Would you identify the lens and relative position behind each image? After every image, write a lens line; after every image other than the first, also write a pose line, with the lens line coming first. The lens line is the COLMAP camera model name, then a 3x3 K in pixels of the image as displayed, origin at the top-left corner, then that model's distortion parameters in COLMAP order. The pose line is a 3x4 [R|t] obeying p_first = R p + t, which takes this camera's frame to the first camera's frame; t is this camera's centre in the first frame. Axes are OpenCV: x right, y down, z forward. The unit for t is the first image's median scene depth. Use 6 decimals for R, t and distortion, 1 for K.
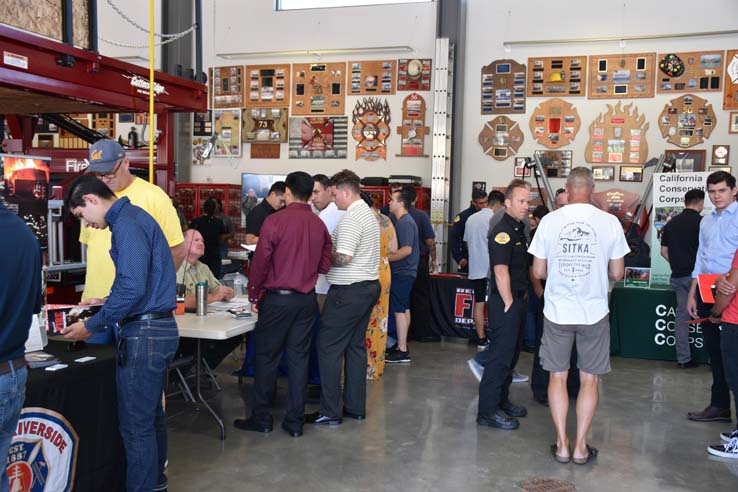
lens RADIAL K [[793.1, 0, 369.0], [0, 793.1, 246.0], [0, 0, 1]] dist [-0.026514, 0.269663]
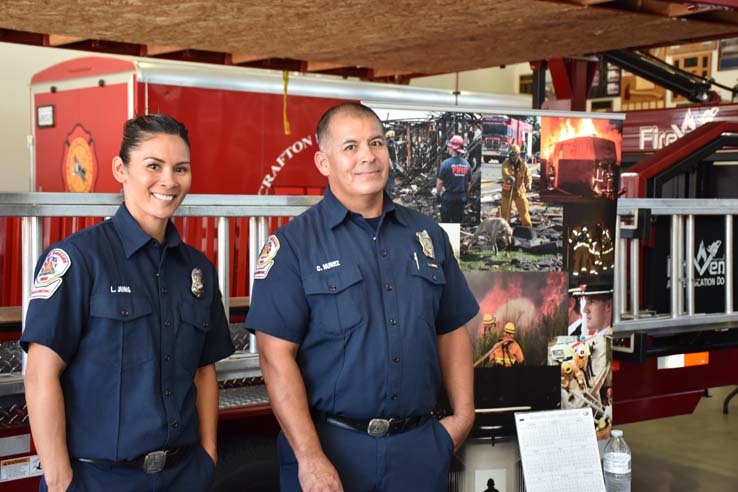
lens RADIAL K [[1146.5, 0, 369.0], [0, 1146.5, 246.0], [0, 0, 1]] dist [0.182919, 0.062771]
pose [[0.837279, 0.011913, -0.546646, -0.136266], [-0.021310, 0.999714, -0.010853, -0.016431], [0.546360, 0.020735, 0.837294, 0.304996]]
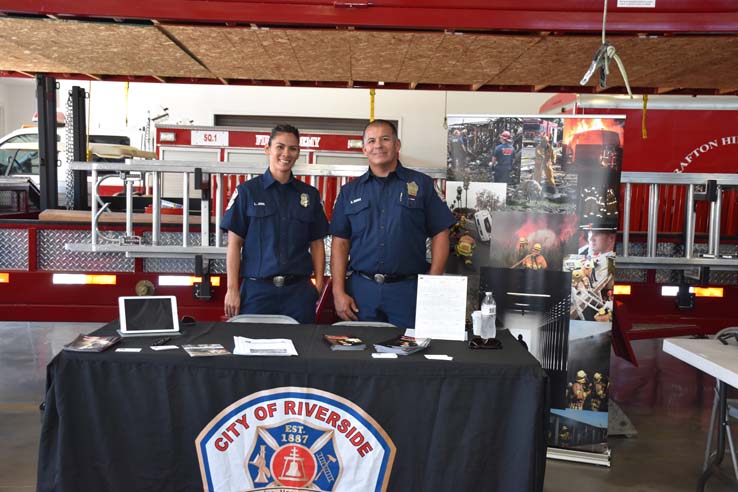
lens RADIAL K [[841.9, 0, 369.0], [0, 841.9, 246.0], [0, 0, 1]] dist [-0.005714, 0.321897]
pose [[0.337737, 0.055207, -0.939620, 0.313517], [-0.065630, 0.997230, 0.035002, 0.005549], [0.938950, 0.049846, 0.340425, 0.497612]]
